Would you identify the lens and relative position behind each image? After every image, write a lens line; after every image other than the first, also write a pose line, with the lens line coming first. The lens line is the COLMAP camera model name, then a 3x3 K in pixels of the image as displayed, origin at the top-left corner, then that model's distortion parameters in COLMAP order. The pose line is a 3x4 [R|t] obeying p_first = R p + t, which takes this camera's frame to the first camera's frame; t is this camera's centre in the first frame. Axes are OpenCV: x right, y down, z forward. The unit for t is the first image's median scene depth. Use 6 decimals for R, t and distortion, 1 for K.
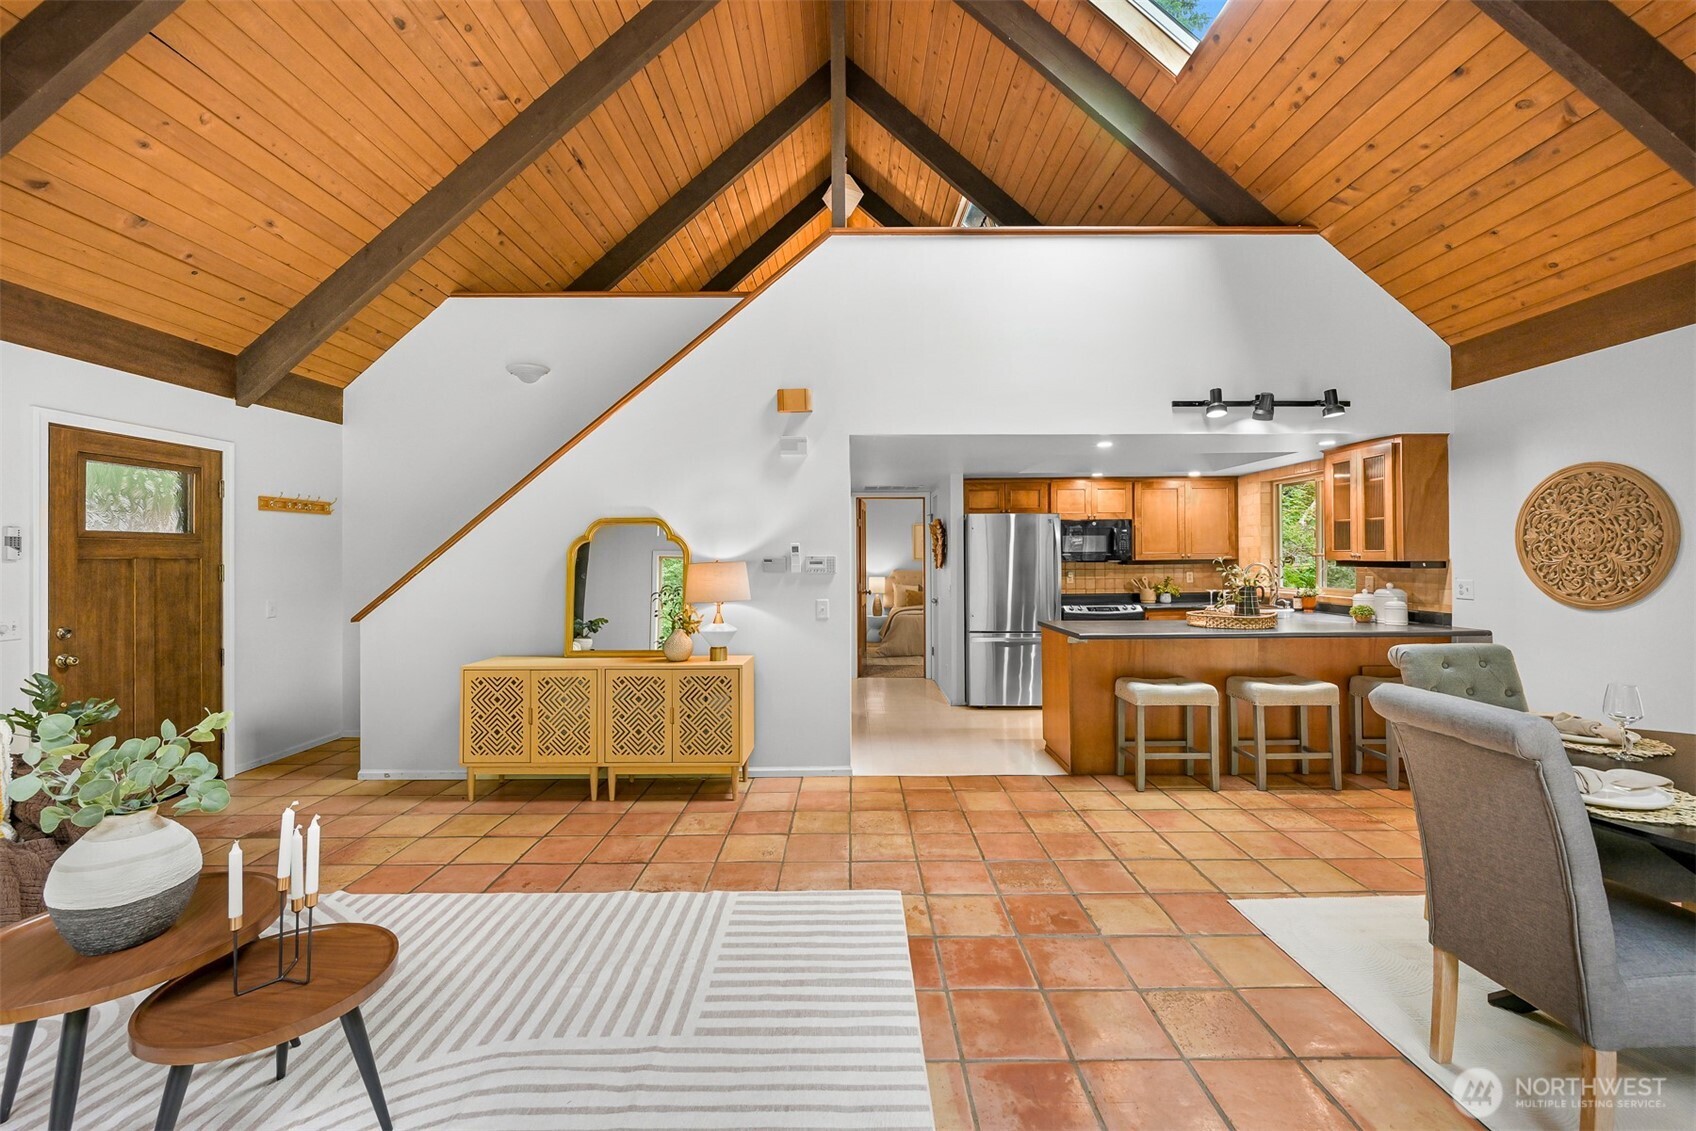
lens RADIAL K [[679.5, 0, 847.4], [0, 679.5, 546.6], [0, 0, 1]] dist [0.000519, 0.000131]
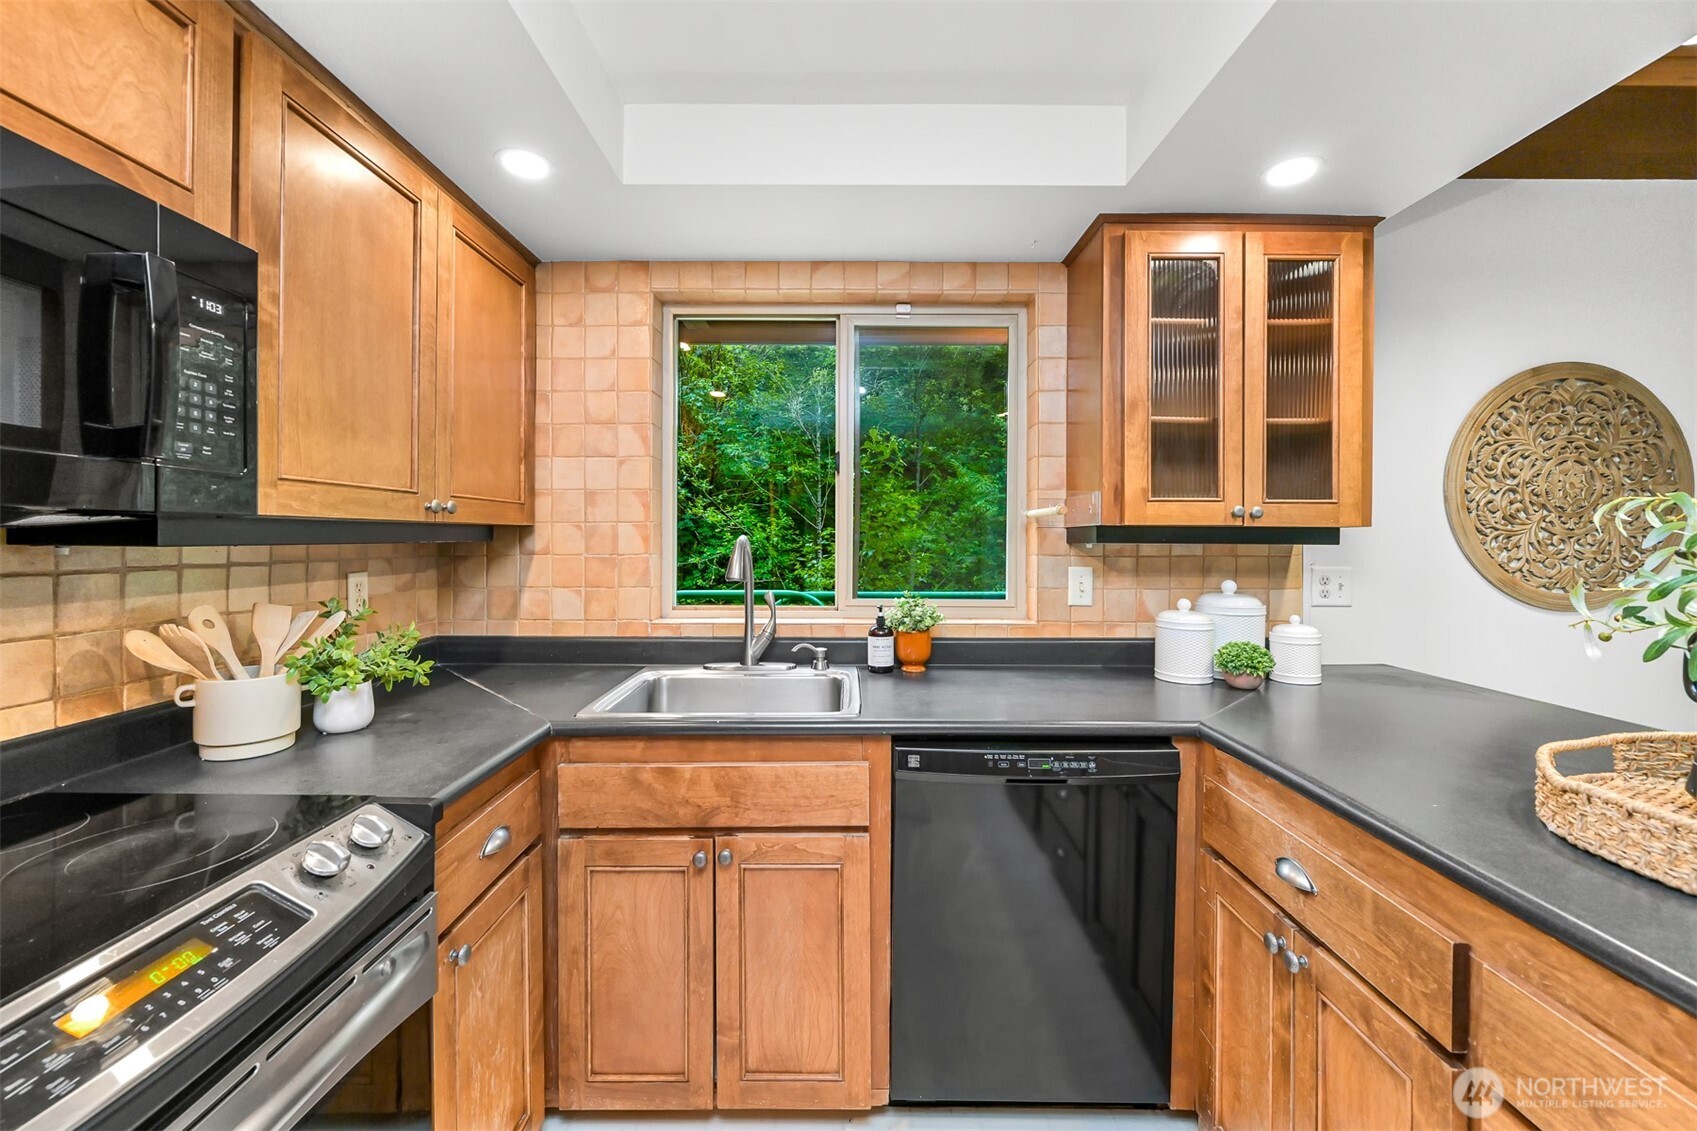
lens RADIAL K [[674.4, 0, 844.7], [0, 674.4, 541.7], [0, 0, 1]] dist [-0.000221, -0.000057]
pose [[-0.002738, 0.002317, 0.999994, 0.420066], [-0.017072, 0.999851, -0.002363, 0.037803], [-0.999851, -0.017078, -0.002698, 1.361993]]
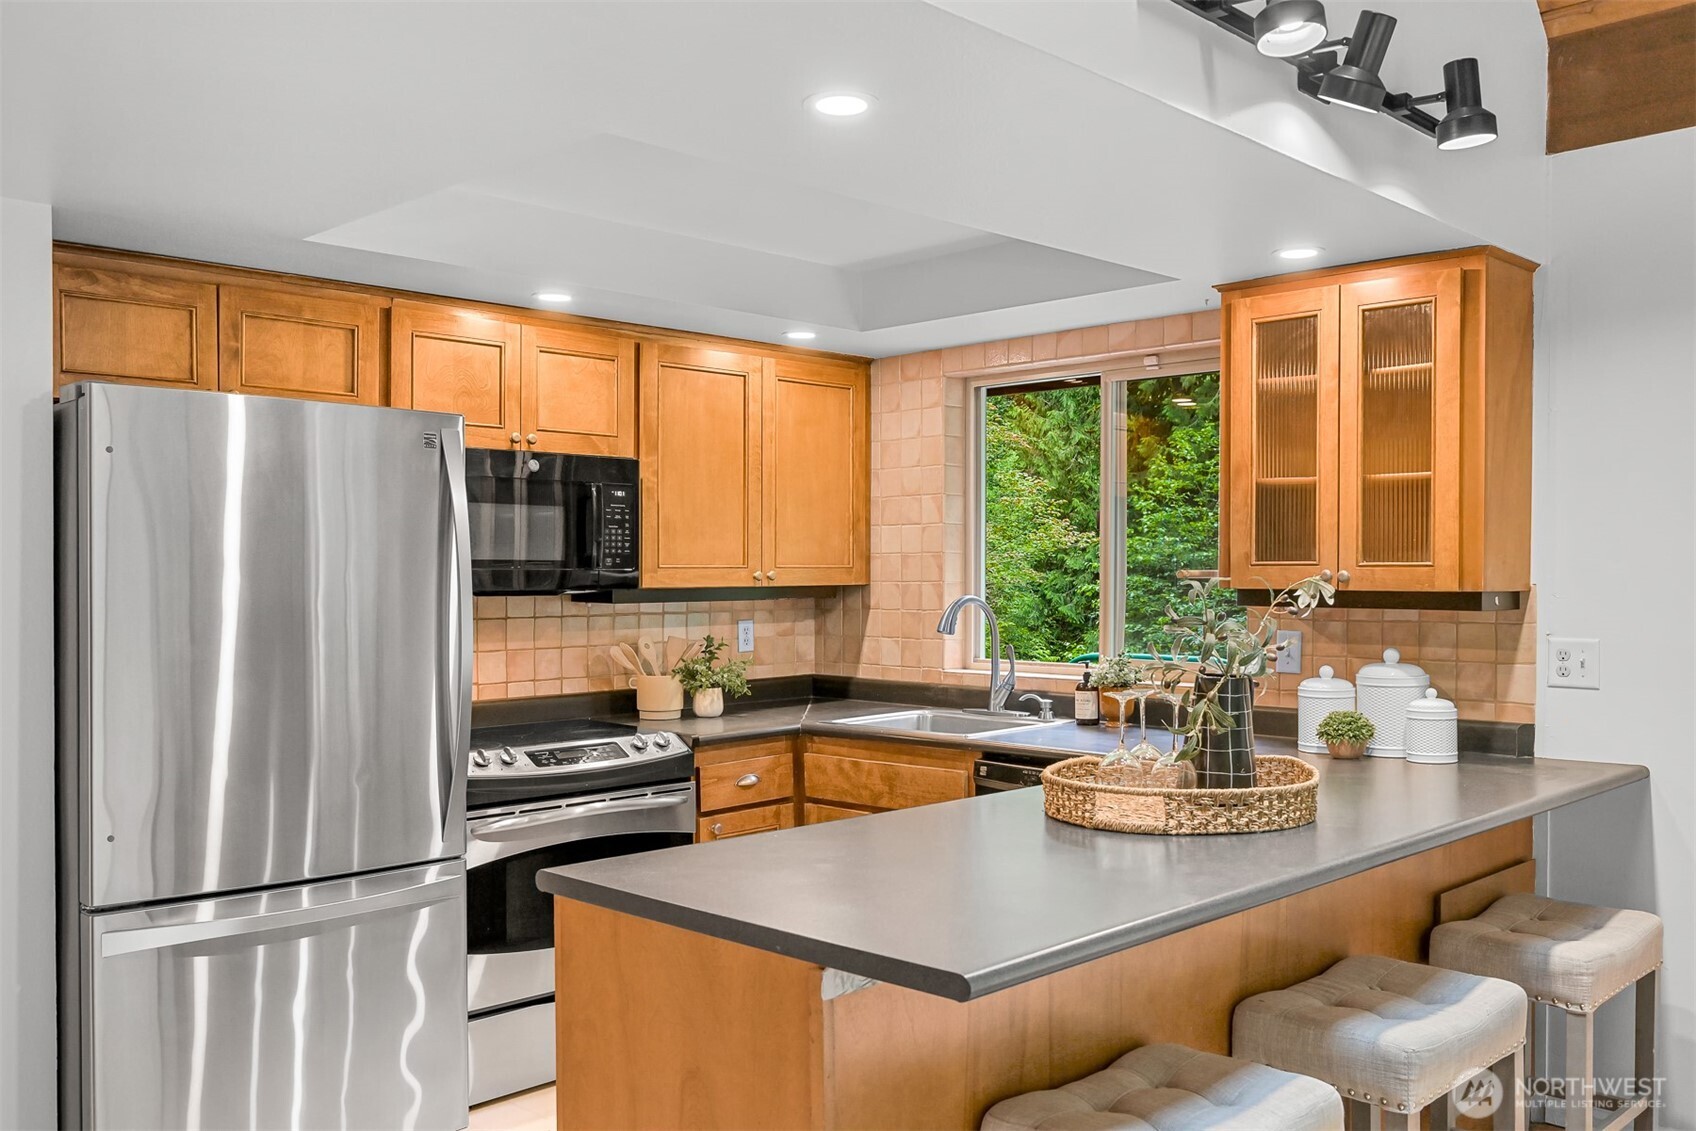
lens RADIAL K [[1451.8, 0, 899.4], [0, 1451.8, 588.7], [0, 0, 1]] dist [0.000350, -0.000076]
pose [[0.693041, -0.002498, 0.720894, 0.030195], [-0.013812, 0.999764, 0.016743, 0.011199], [-0.720766, -0.021560, 0.692843, 0.703257]]
